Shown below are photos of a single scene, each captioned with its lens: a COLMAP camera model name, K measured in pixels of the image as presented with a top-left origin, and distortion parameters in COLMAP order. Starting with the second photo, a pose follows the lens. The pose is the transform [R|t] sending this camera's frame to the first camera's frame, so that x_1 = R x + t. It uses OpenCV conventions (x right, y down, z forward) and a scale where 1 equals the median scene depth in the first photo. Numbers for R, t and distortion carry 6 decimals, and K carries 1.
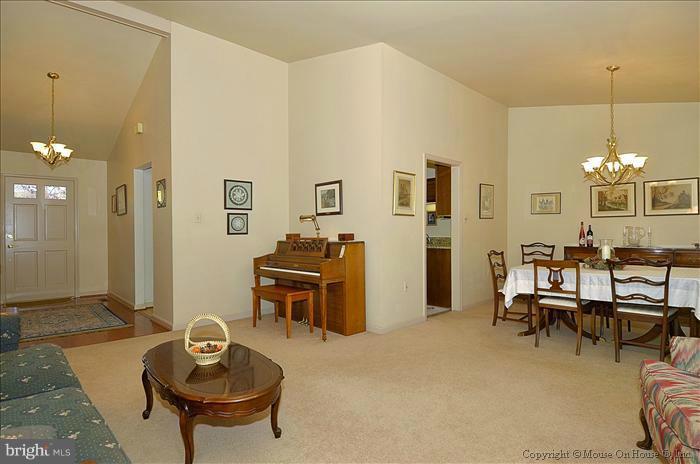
lens RADIAL K [[366.1, 0, 357.3], [0, 366.1, 232.7], [0, 0, 1]] dist [0.059172, -0.039023]
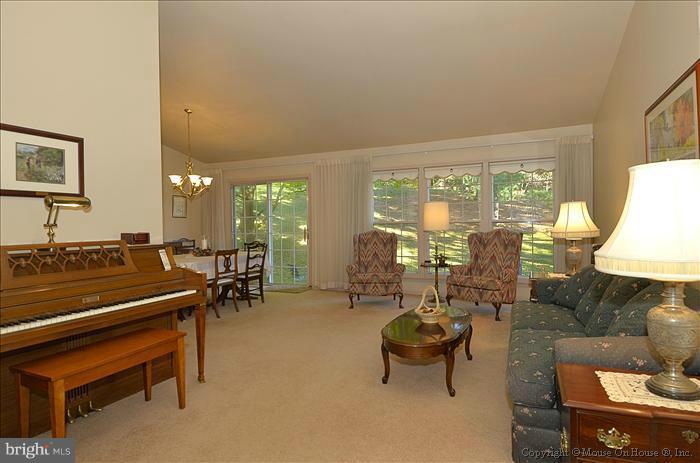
lens RADIAL K [[376.3, 0, 350.0], [0, 376.3, 231.5], [0, 0, 1]] dist [0.035889, -0.043112]
pose [[-0.363070, -0.001119, 0.931761, -0.704699], [0.017861, 0.999807, 0.008161, 0.000783], [-0.931591, 0.019605, -0.362980, 0.800416]]
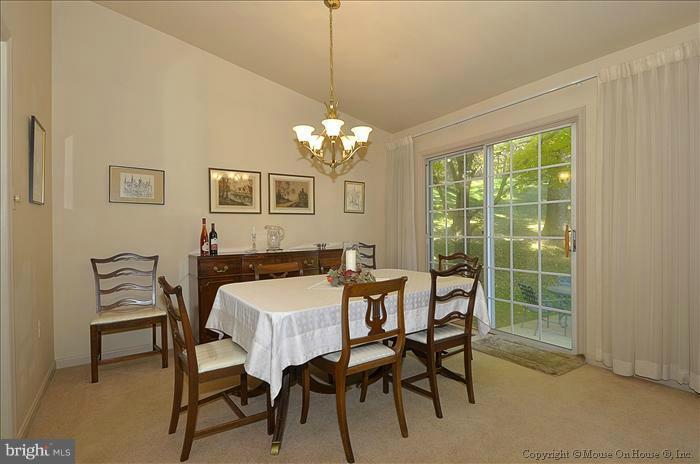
lens RADIAL K [[366.1, 0, 357.3], [0, 366.1, 232.7], [0, 0, 1]] dist [0.059172, -0.039023]
pose [[0.183255, -0.004248, 0.983056, -0.010094], [0.014701, 0.999891, 0.001580, -0.000615], [-0.982956, 0.014163, 0.183297, 0.683152]]
